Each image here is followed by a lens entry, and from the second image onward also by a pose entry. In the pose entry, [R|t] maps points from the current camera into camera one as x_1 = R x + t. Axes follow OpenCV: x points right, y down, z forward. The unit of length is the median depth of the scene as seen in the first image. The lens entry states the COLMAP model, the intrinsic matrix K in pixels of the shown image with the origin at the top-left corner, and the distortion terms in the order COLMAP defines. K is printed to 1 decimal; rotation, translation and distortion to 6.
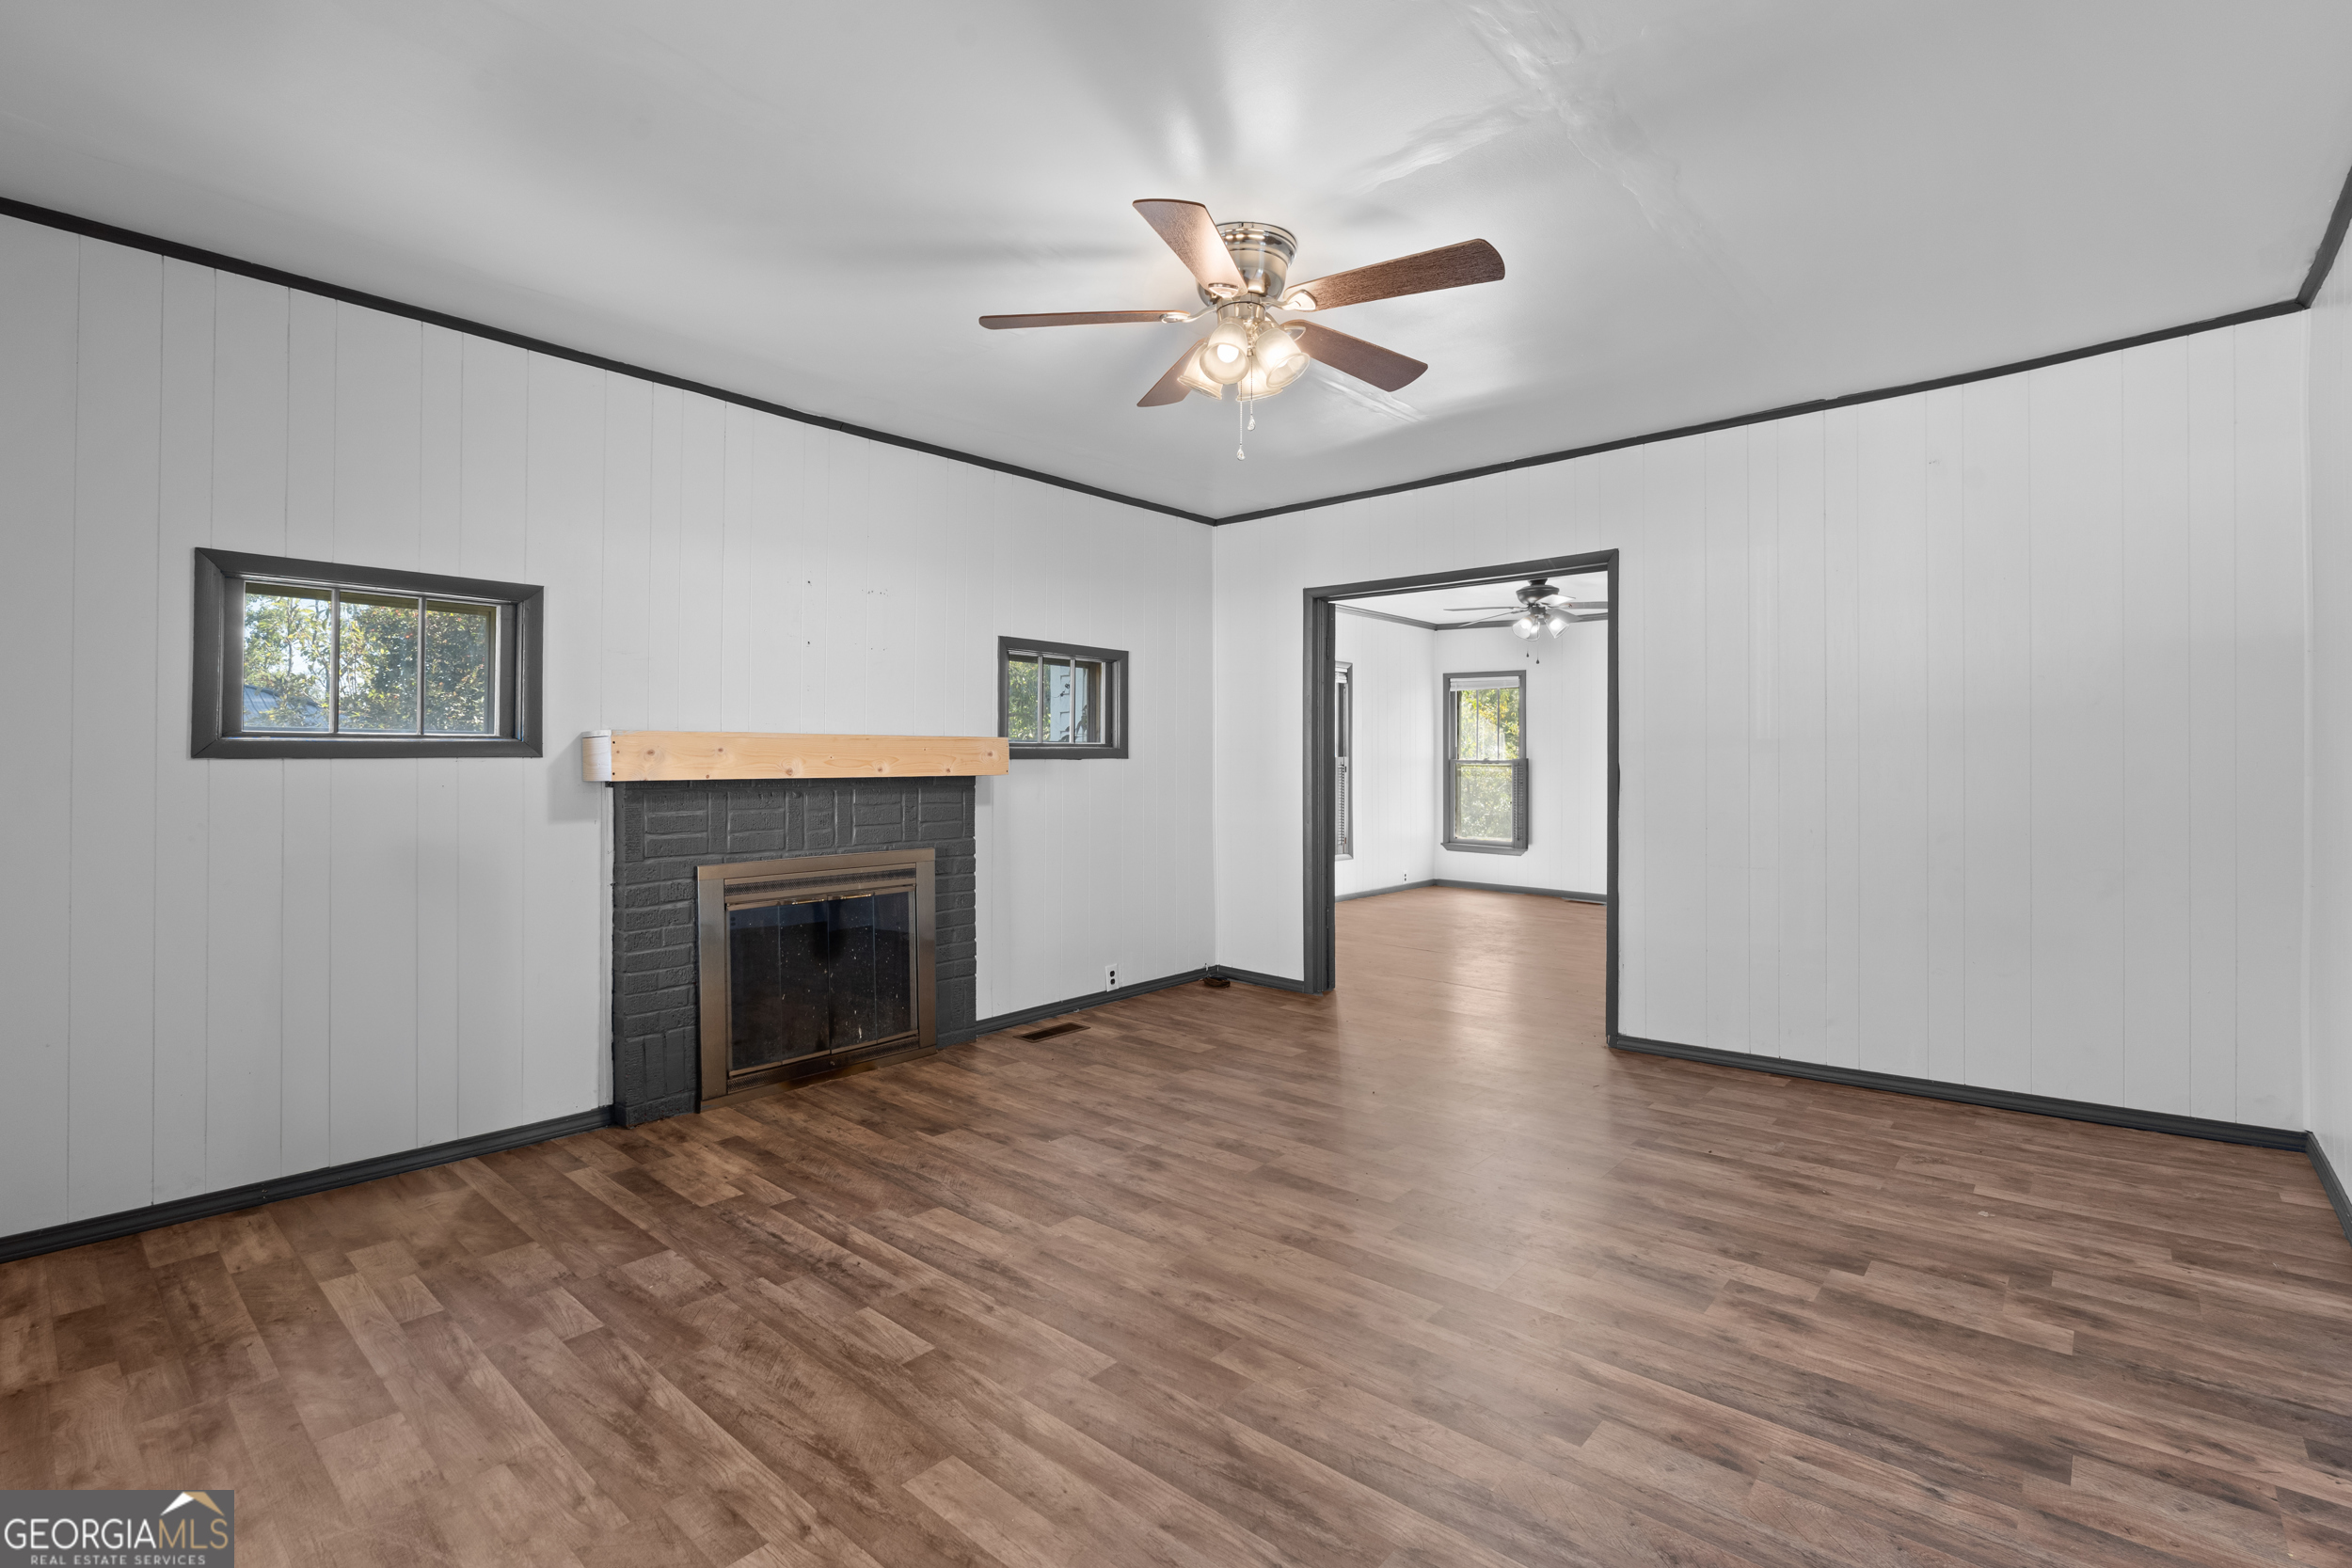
lens RADIAL K [[1054.9, 0, 1176.1], [0, 1054.9, 762.8], [0, 0, 1]] dist [-0.005194, 0.000959]
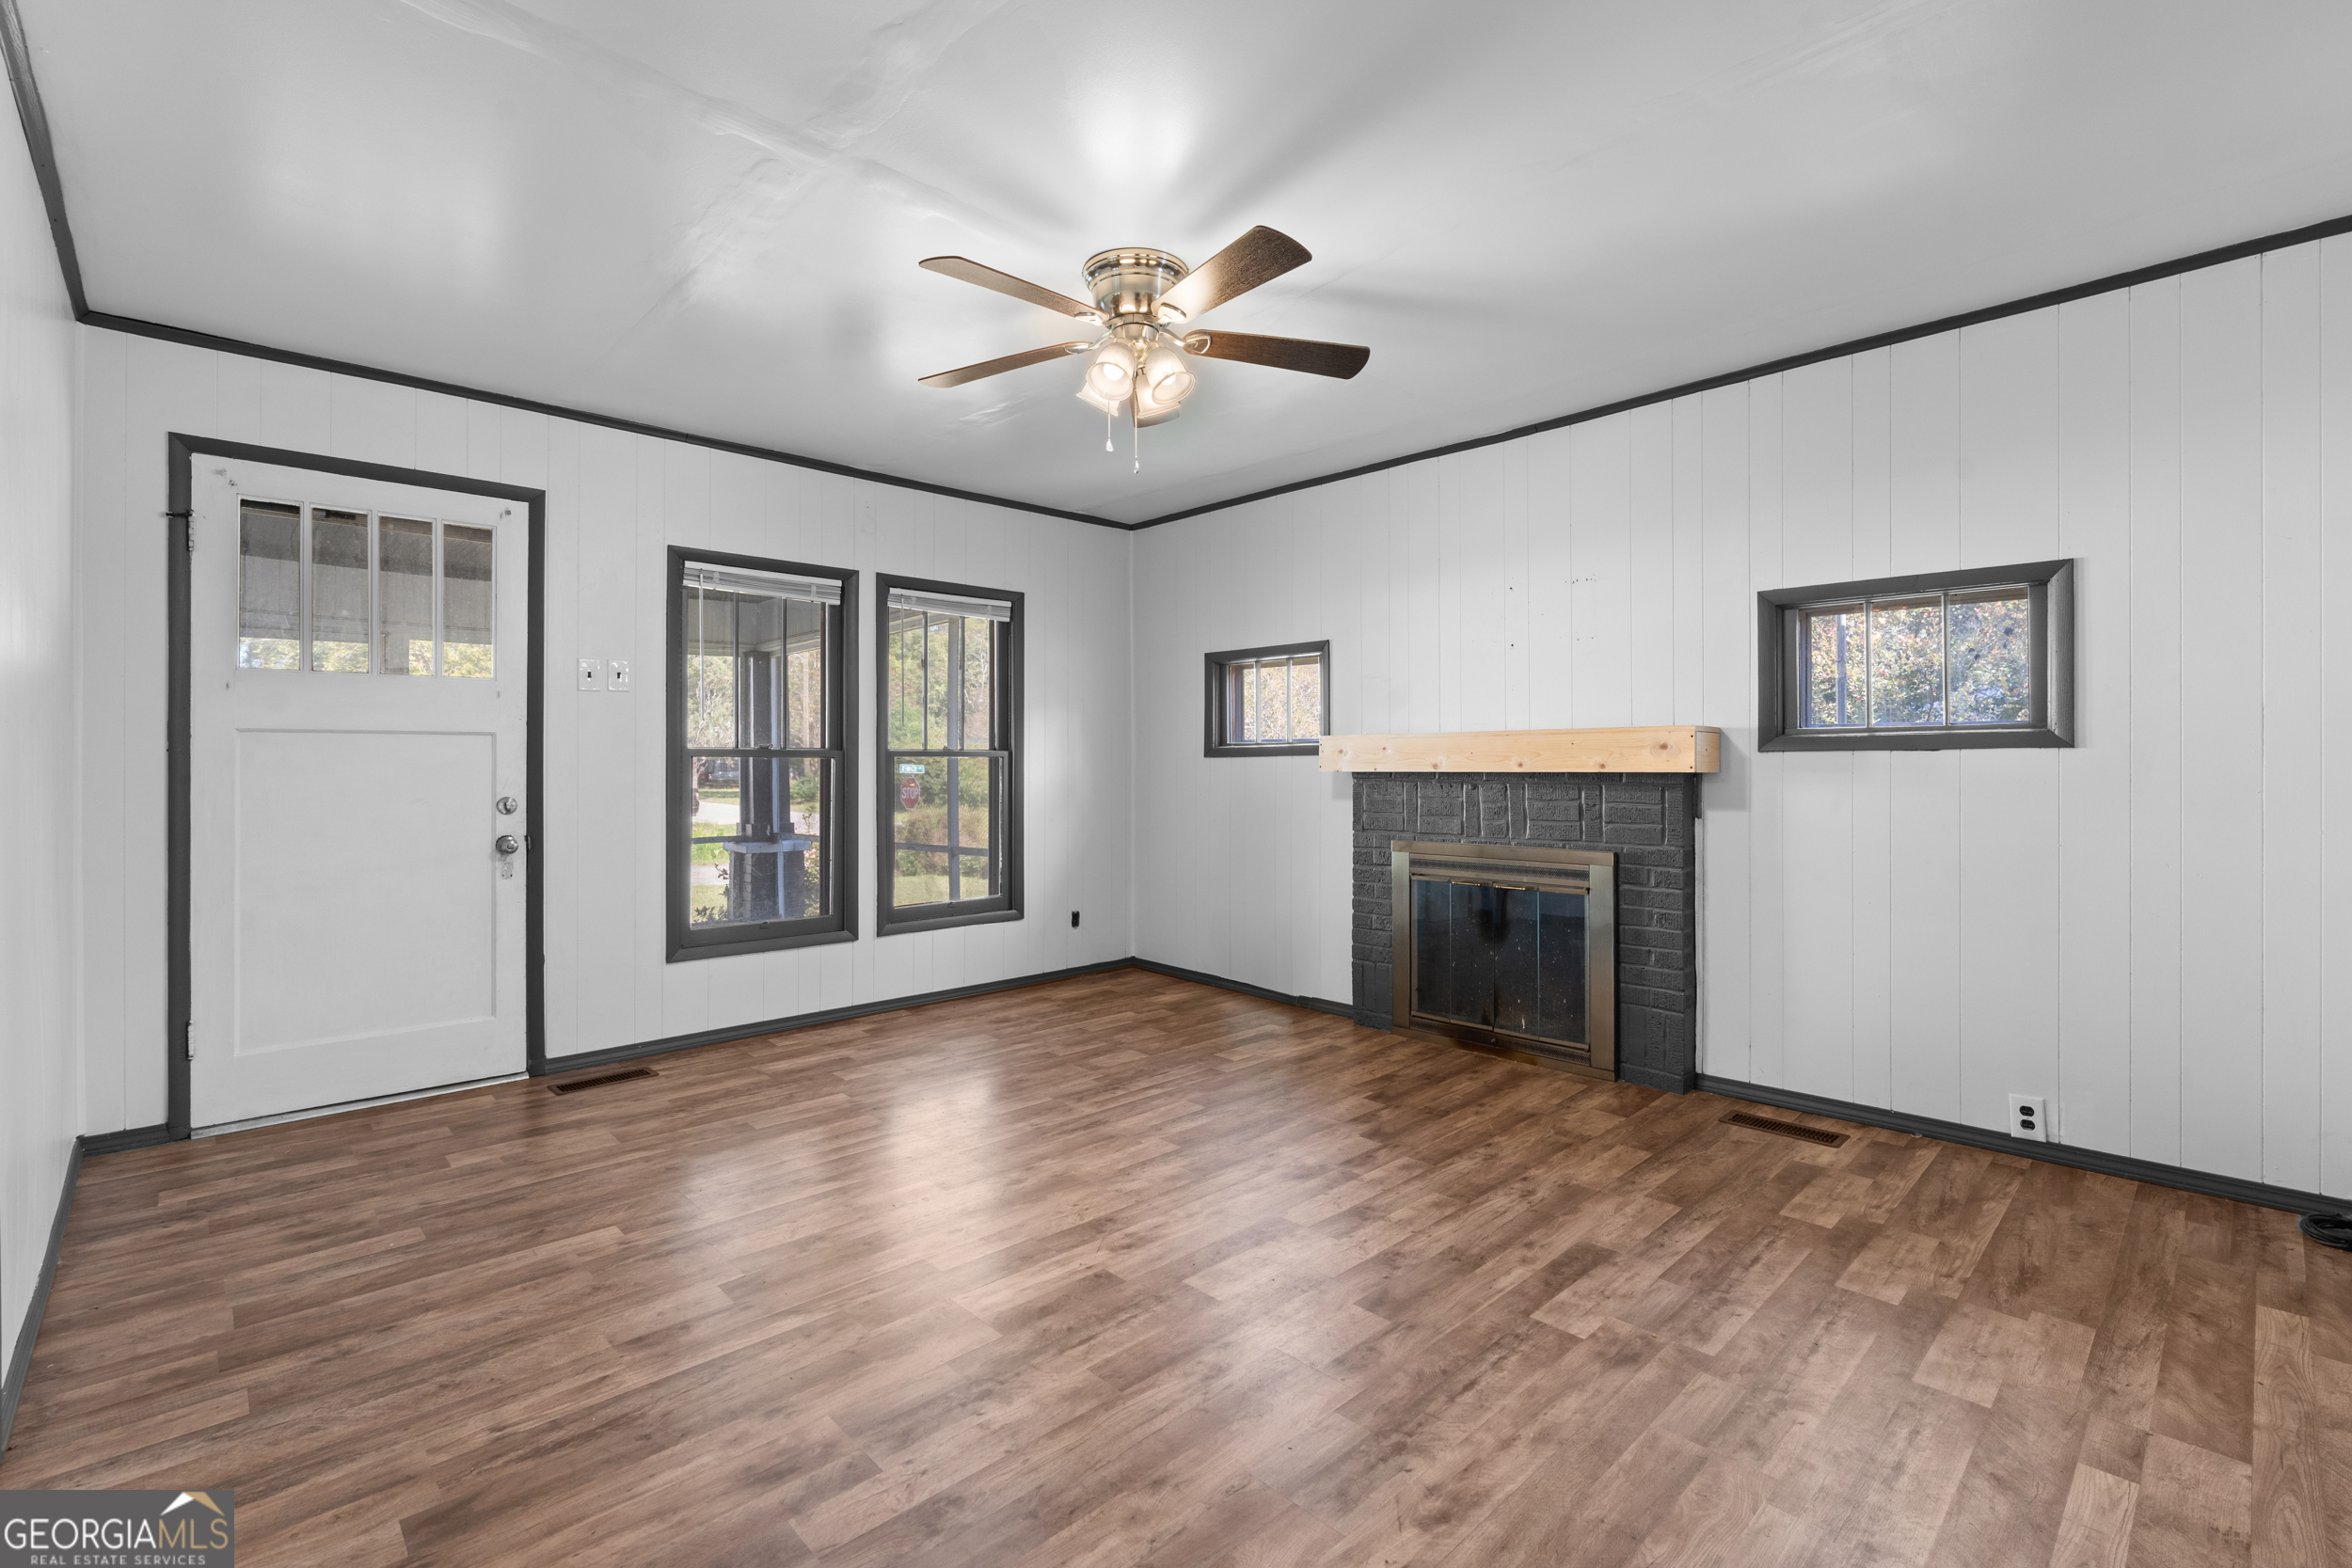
lens RADIAL K [[1054.9, 0, 1182.8], [0, 1054.9, 781.3], [0, 0, 1]] dist [-0.005194, 0.000959]
pose [[-0.084401, 0.021005, -0.996210, 0.864021], [0.009773, 0.999747, 0.020251, -0.000381], [0.996384, -0.008027, -0.084585, 0.897398]]
